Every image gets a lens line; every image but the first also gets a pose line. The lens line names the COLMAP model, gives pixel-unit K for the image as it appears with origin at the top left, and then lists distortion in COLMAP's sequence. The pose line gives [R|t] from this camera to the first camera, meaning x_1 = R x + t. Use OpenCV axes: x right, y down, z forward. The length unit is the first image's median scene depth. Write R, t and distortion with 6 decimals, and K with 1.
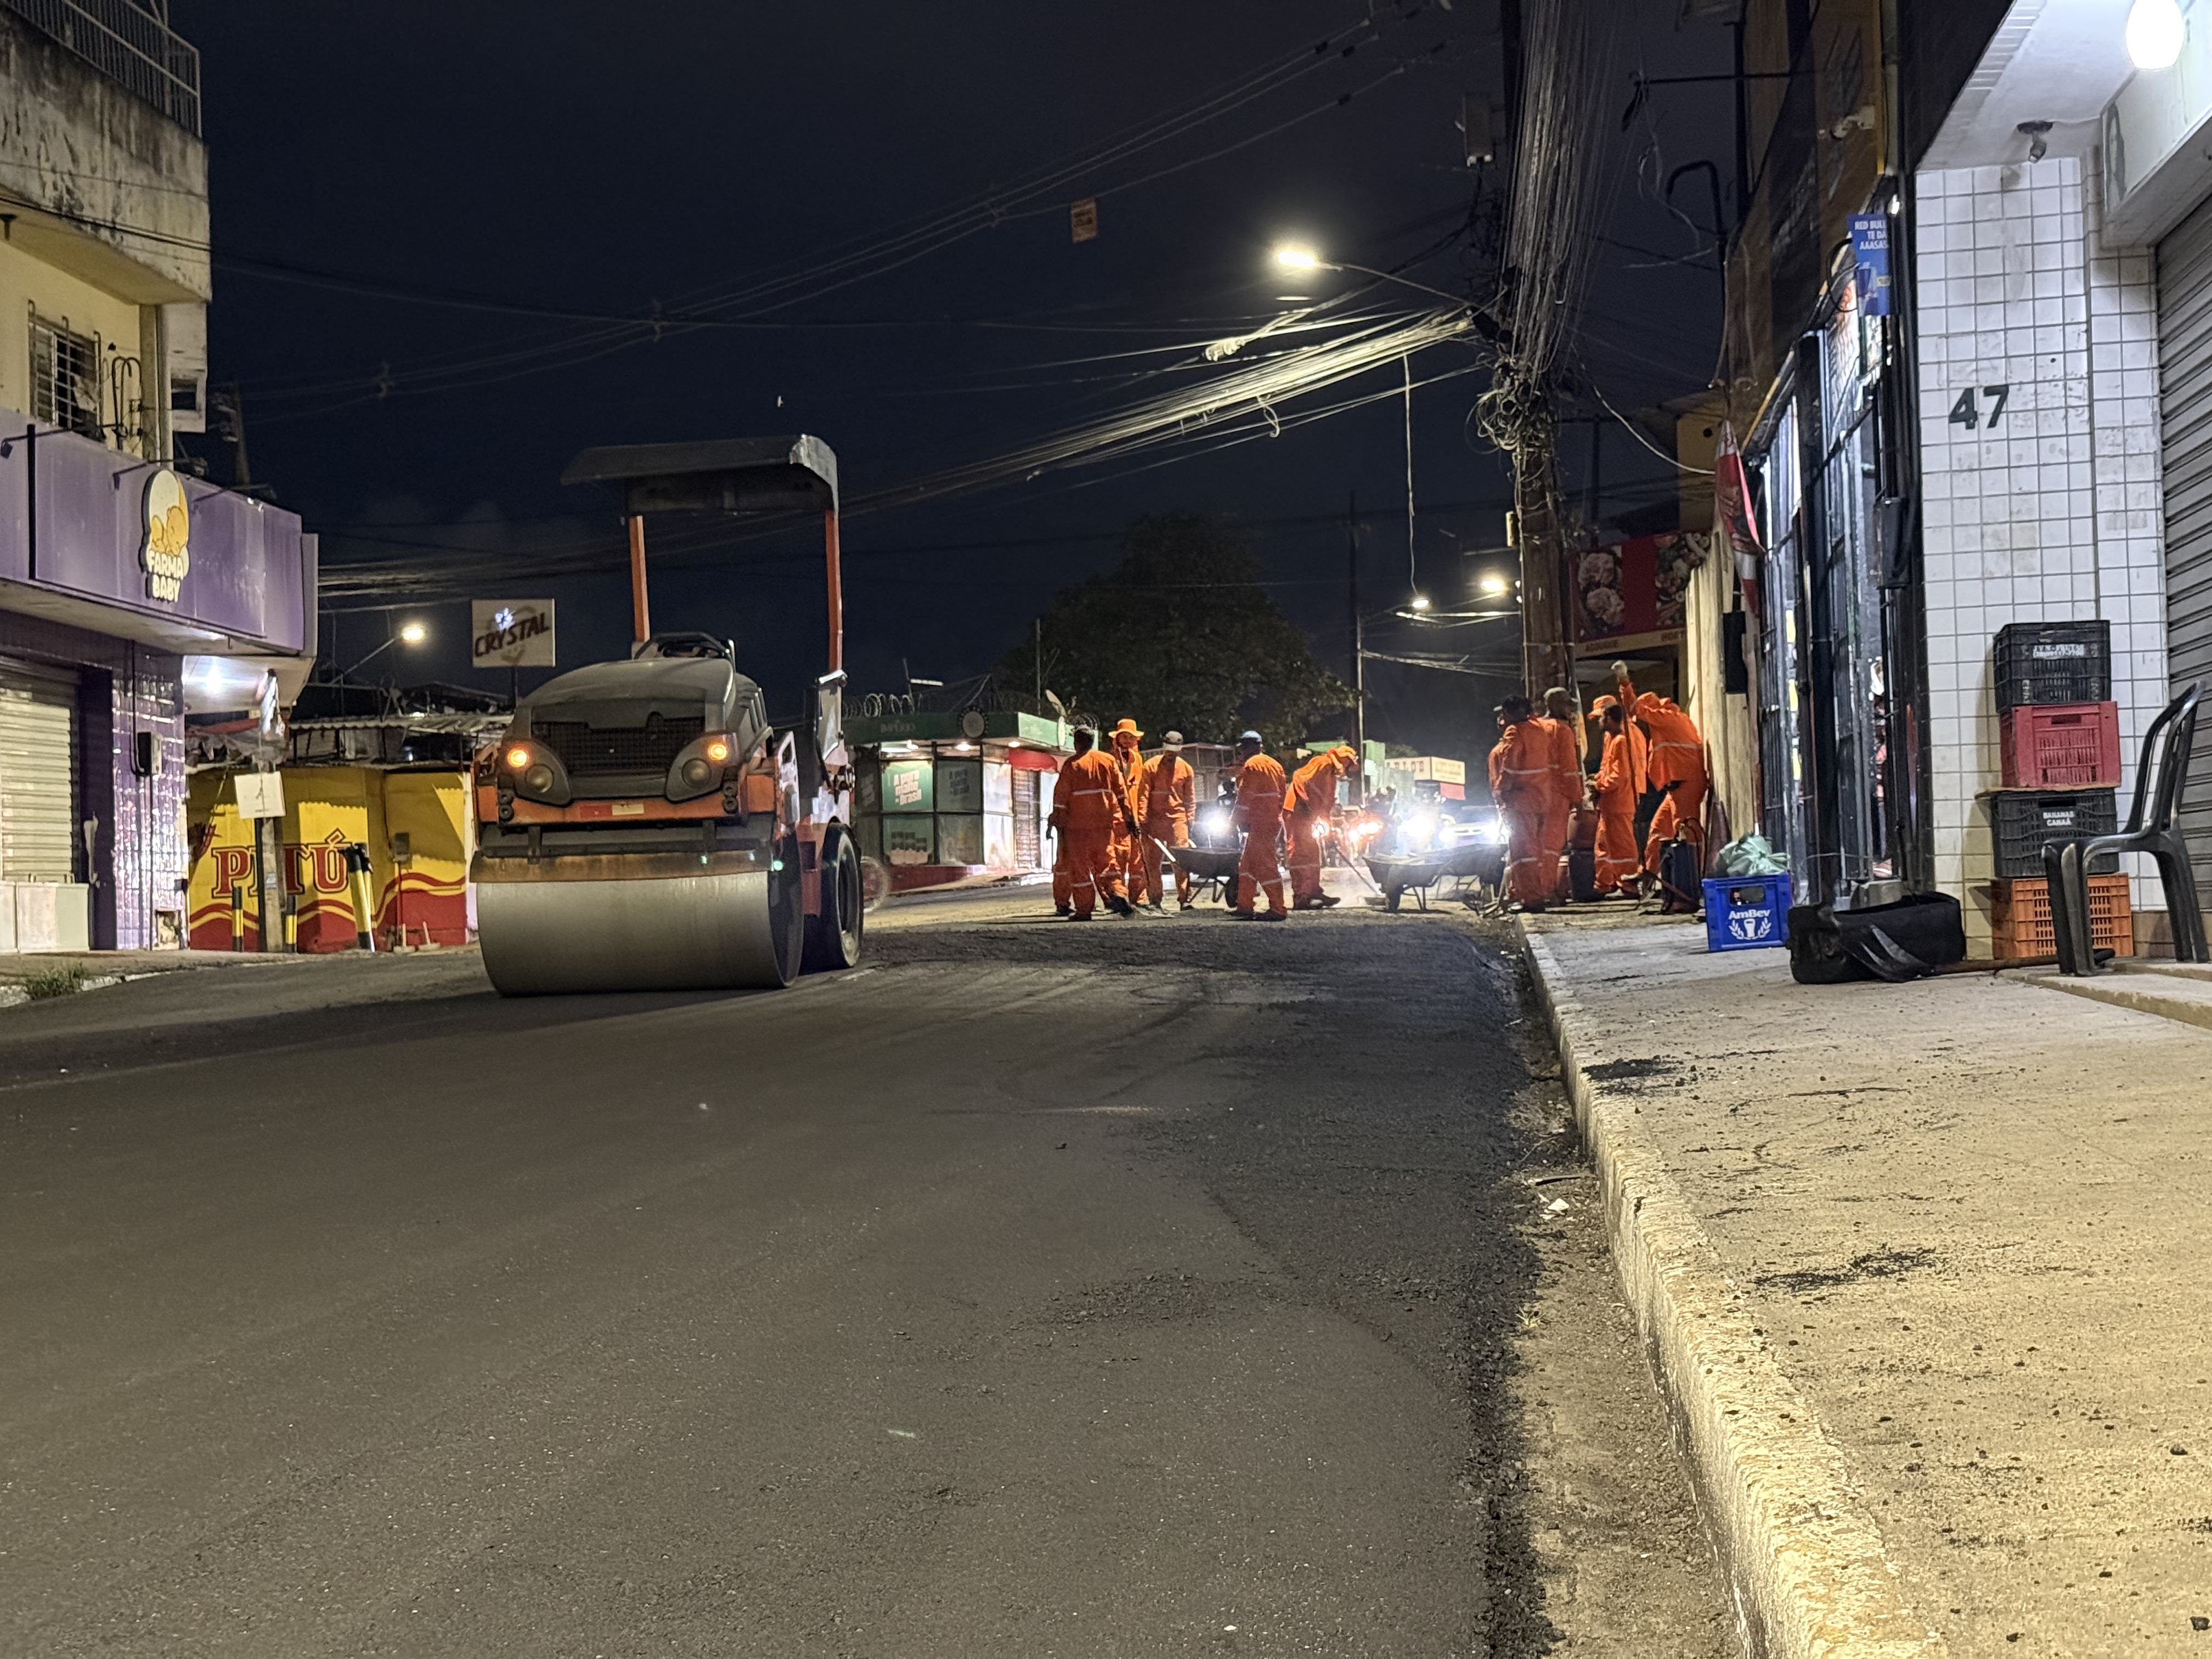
lens RADIAL K [[3046.5, 0, 1106.0], [0, 3046.5, 829.5], [0, 0, 1]] dist [0.079274, 0.474373]
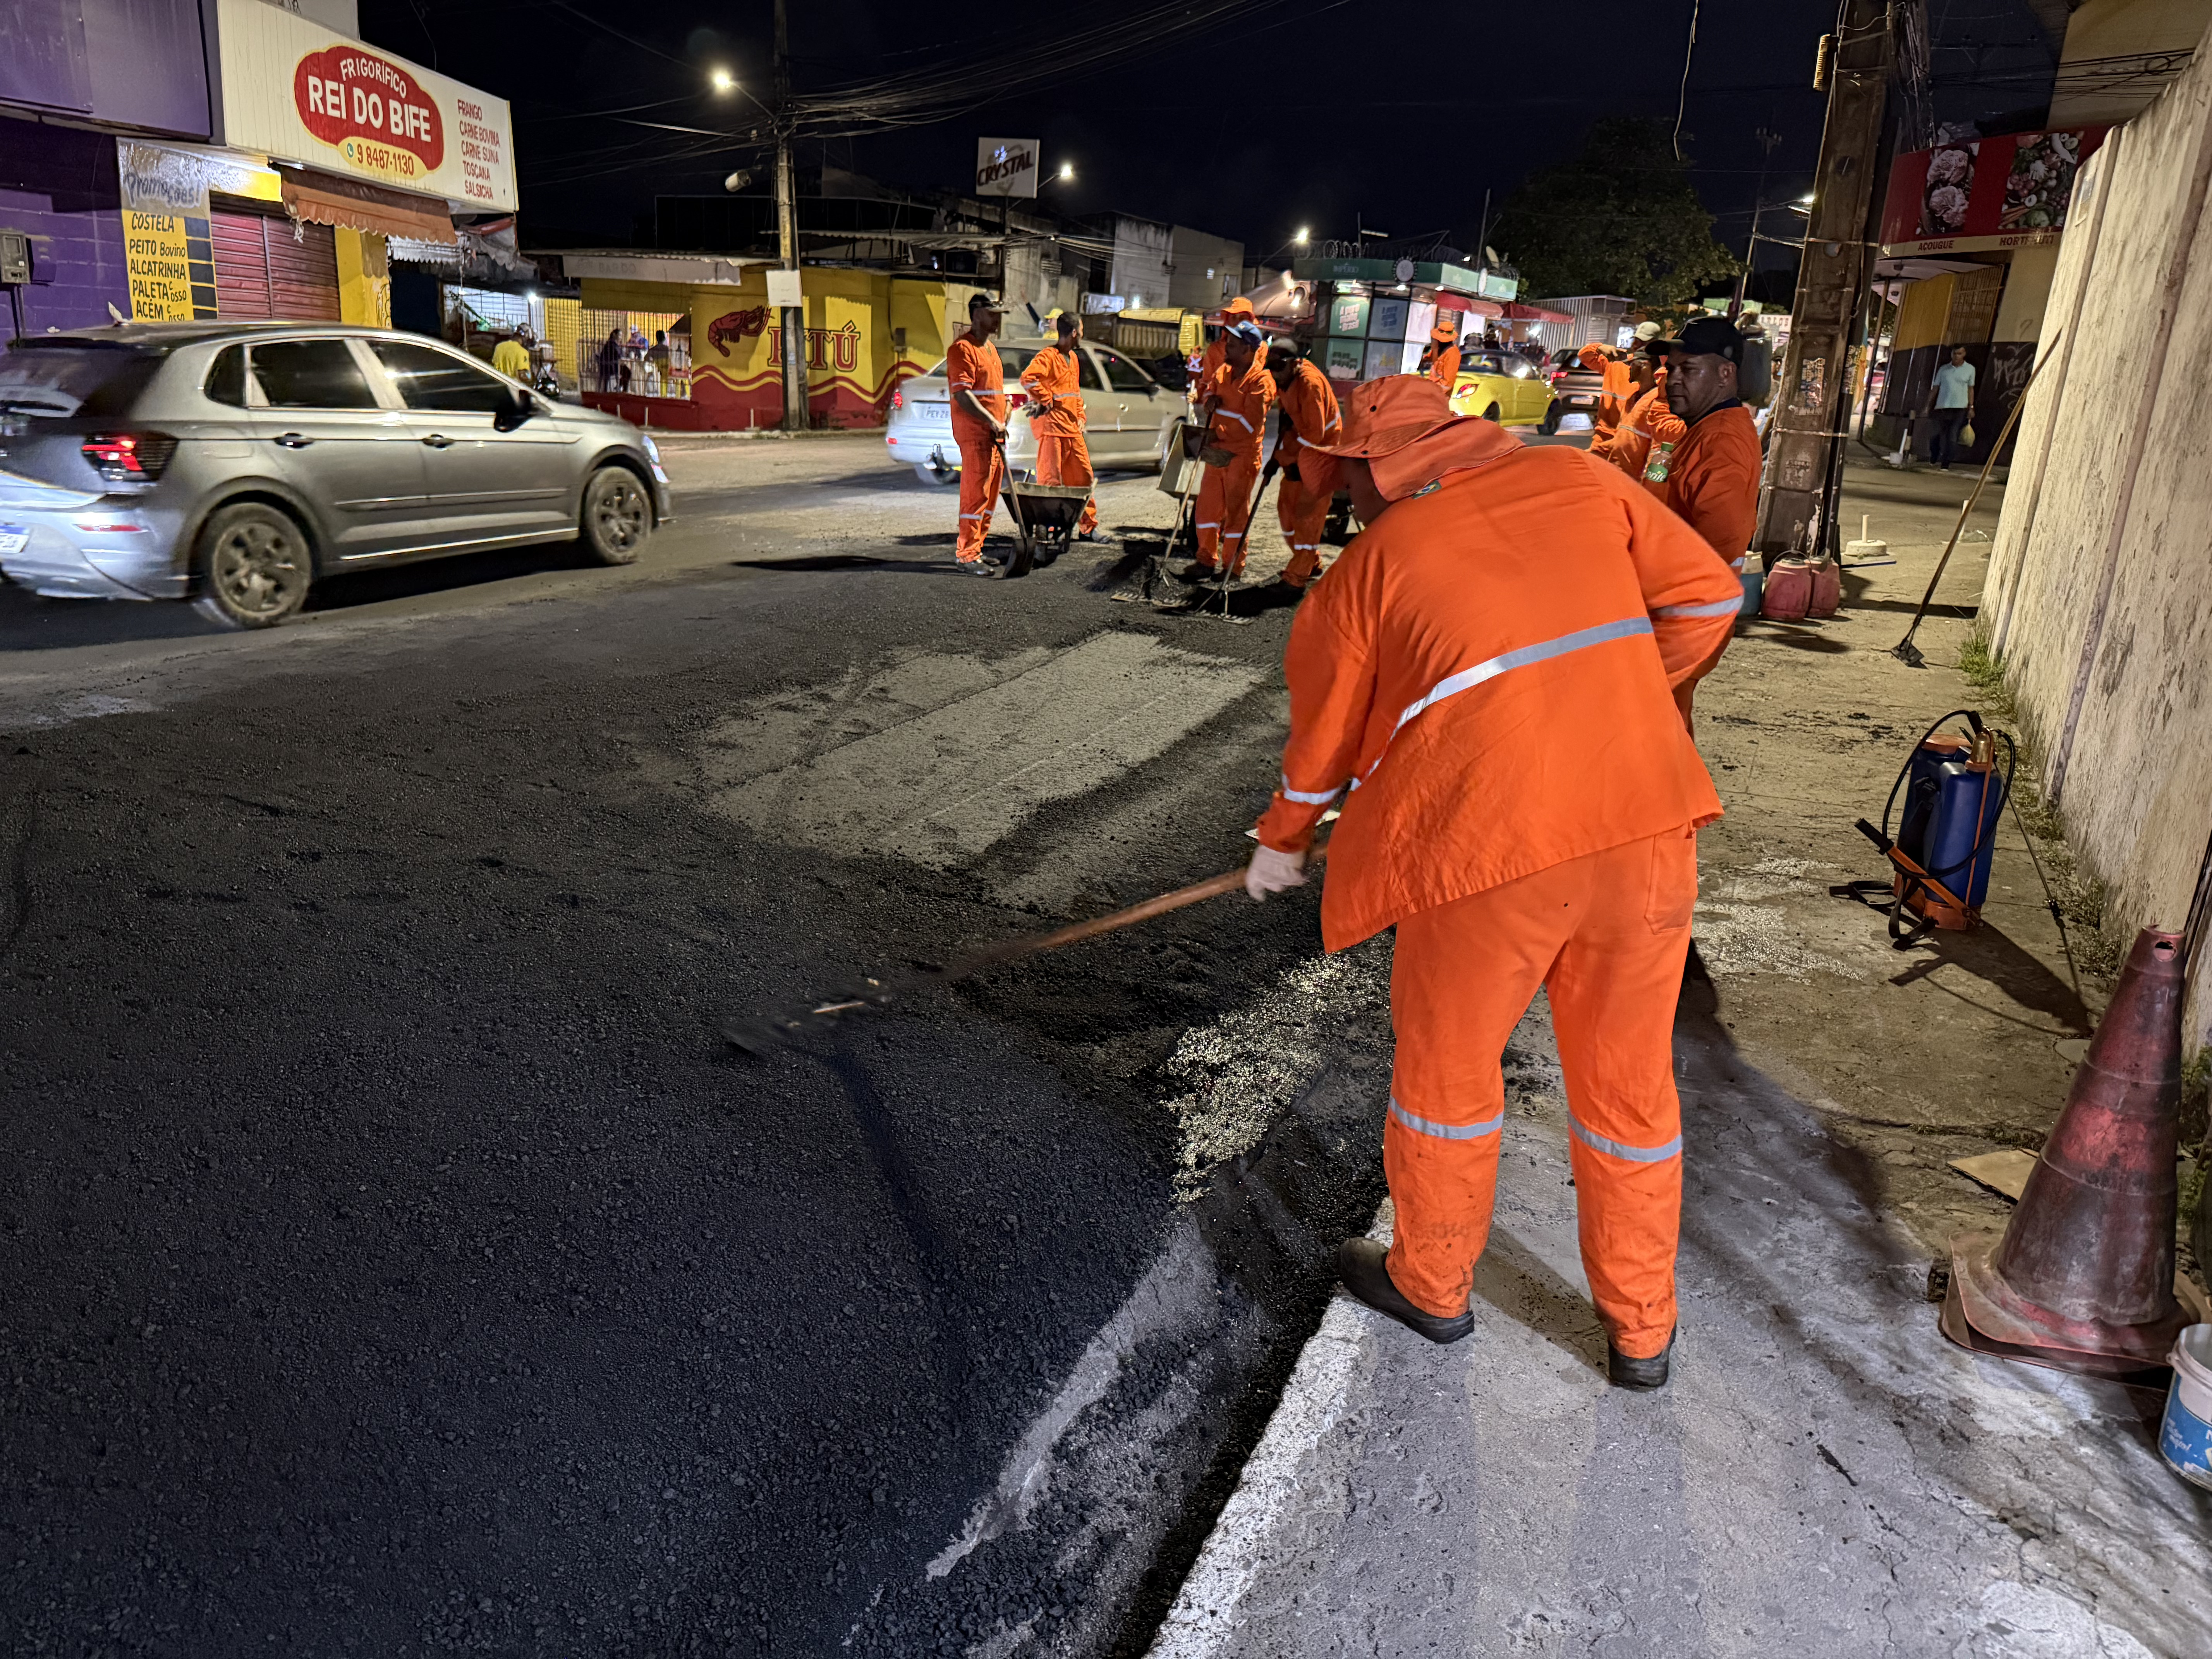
lens RADIAL K [[1544.9, 0, 1120.4], [0, 1544.9, 840.8], [0, 0, 1]] dist [0.038332, -0.052665]
pose [[0.953166, 0.173683, -0.247605, 0.123972], [-0.083843, 0.938326, 0.335432, -0.046958], [0.290593, -0.298962, 0.908943, 0.727546]]
